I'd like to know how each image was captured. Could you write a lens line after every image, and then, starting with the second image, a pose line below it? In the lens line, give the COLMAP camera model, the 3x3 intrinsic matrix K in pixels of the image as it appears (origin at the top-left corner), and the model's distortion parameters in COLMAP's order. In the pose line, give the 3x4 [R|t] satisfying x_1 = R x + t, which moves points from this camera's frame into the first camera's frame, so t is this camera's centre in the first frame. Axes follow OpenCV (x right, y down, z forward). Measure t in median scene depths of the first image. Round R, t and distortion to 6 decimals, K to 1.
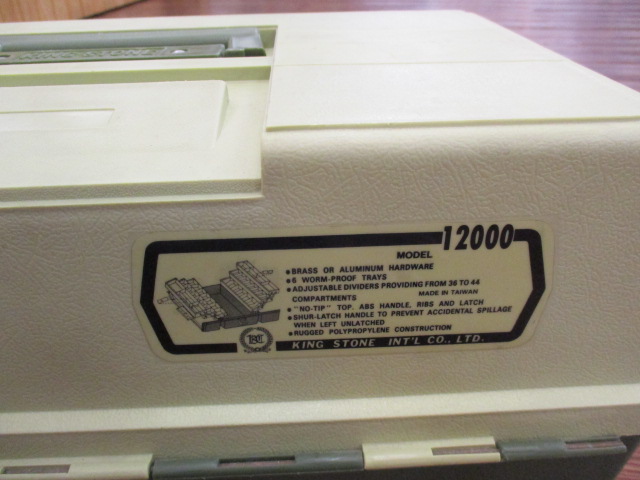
lens RADIAL K [[567.6, 0, 321.7], [0, 567.6, 240.7], [0, 0, 1]] dist [-0.031404, -0.002746]
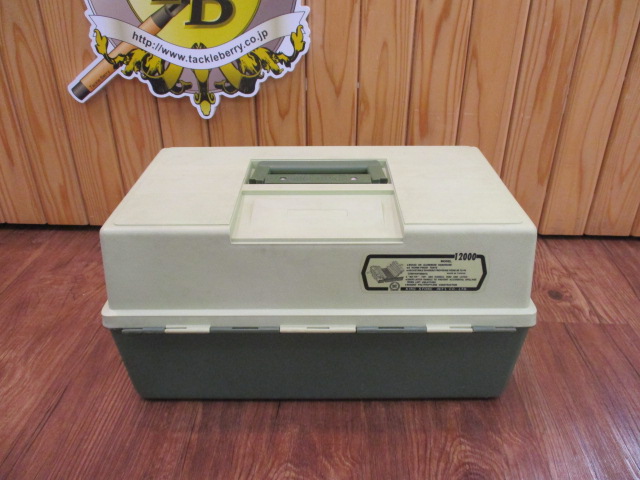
lens RADIAL K [[567.6, 0, 318.4], [0, 567.6, 239.1], [0, 0, 1]] dist [-0.031404, -0.002746]
pose [[0.998432, 0.033779, -0.044629, -0.422502], [-0.034660, 0.999216, -0.019128, -0.014821], [0.043948, 0.020645, 0.998820, -2.261917]]
